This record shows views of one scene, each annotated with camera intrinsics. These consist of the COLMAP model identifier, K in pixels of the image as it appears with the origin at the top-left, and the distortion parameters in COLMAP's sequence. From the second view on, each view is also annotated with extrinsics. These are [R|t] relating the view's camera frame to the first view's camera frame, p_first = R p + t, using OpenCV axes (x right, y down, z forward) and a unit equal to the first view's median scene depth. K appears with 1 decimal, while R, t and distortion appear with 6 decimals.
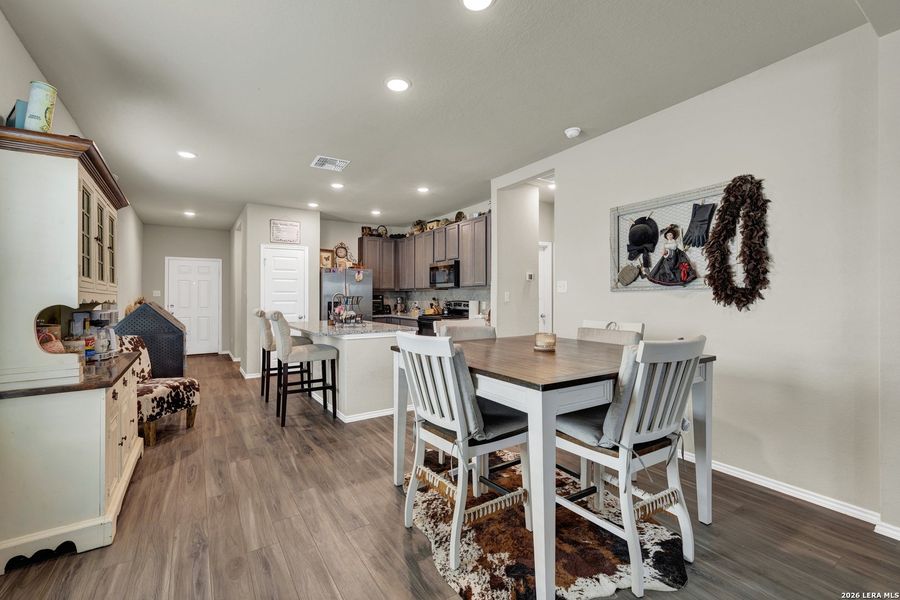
lens RADIAL K [[382.4, 0, 433.0], [0, 382.4, 293.4], [0, 0, 1]] dist [0.001199, -0.000439]
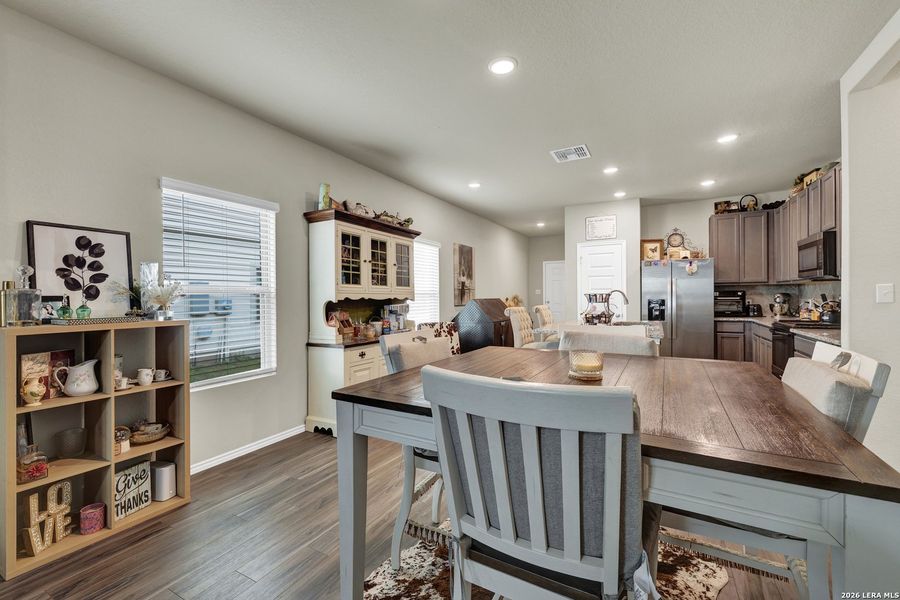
lens RADIAL K [[382.4, 0, 453.2], [0, 382.4, 299.4], [0, 0, 1]] dist [0.001199, -0.000439]
pose [[0.489090, 0.005379, -0.872217, 0.292834], [0.015068, 0.999780, 0.014615, 0.002378], [0.872103, -0.020290, 0.488901, 0.194340]]
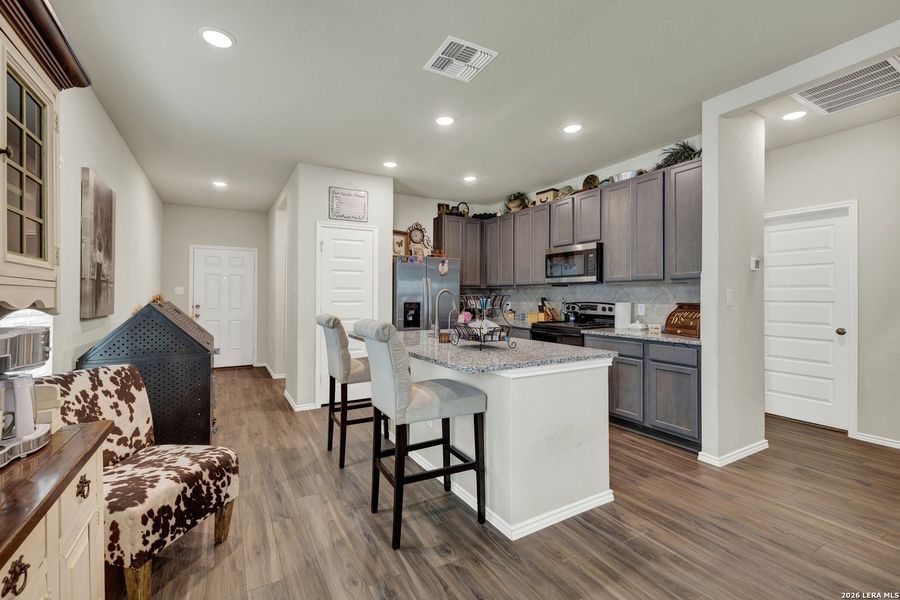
lens RADIAL K [[382.4, 0, 429.2], [0, 382.4, 292.5], [0, 0, 1]] dist [0.001199, -0.000439]
pose [[0.998053, 0.003245, -0.062289, -0.196261], [-0.003310, 0.999994, -0.000946, 0.003696], [0.062285, 0.001150, 0.998058, 0.303865]]
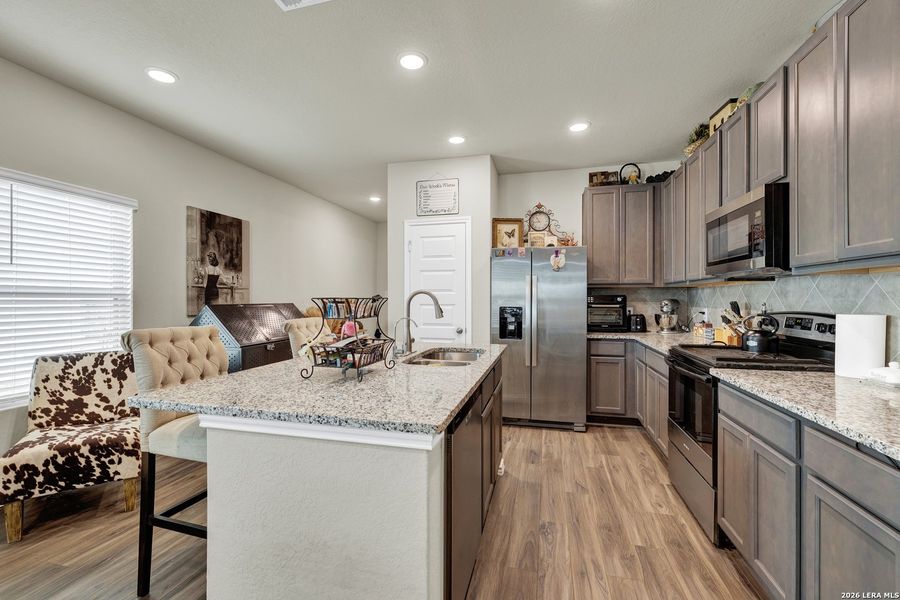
lens RADIAL K [[382.4, 0, 456.1], [0, 382.4, 298.9], [0, 0, 1]] dist [0.001199, -0.000439]
pose [[0.693599, 0.004457, -0.720347, 0.104388], [0.003759, 0.999945, 0.009806, 0.003952], [0.720351, -0.009509, 0.693544, 0.591766]]
